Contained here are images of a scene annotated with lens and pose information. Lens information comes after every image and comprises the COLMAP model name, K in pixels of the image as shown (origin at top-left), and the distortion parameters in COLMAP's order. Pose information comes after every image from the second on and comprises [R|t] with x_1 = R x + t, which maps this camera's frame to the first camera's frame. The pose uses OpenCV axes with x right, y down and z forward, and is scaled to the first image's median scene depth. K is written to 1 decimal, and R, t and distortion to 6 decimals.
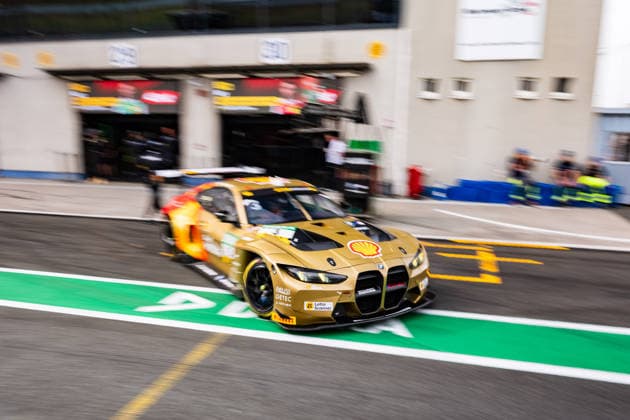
lens RADIAL K [[534.6, 0, 315.0], [0, 534.6, 226.4], [0, 0, 1]] dist [-0.013111, 0.000807]
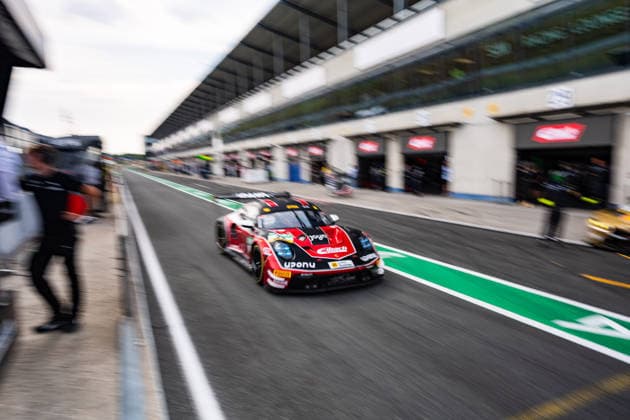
lens RADIAL K [[534.6, 0, 315.0], [0, 534.6, 226.4], [0, 0, 1]] dist [-0.013111, 0.000807]
pose [[0.582083, 0.074879, -0.809674, 0.288380], [-0.123603, 0.992327, 0.002912, 0.018397], [0.803680, 0.098383, 0.586873, -0.077293]]
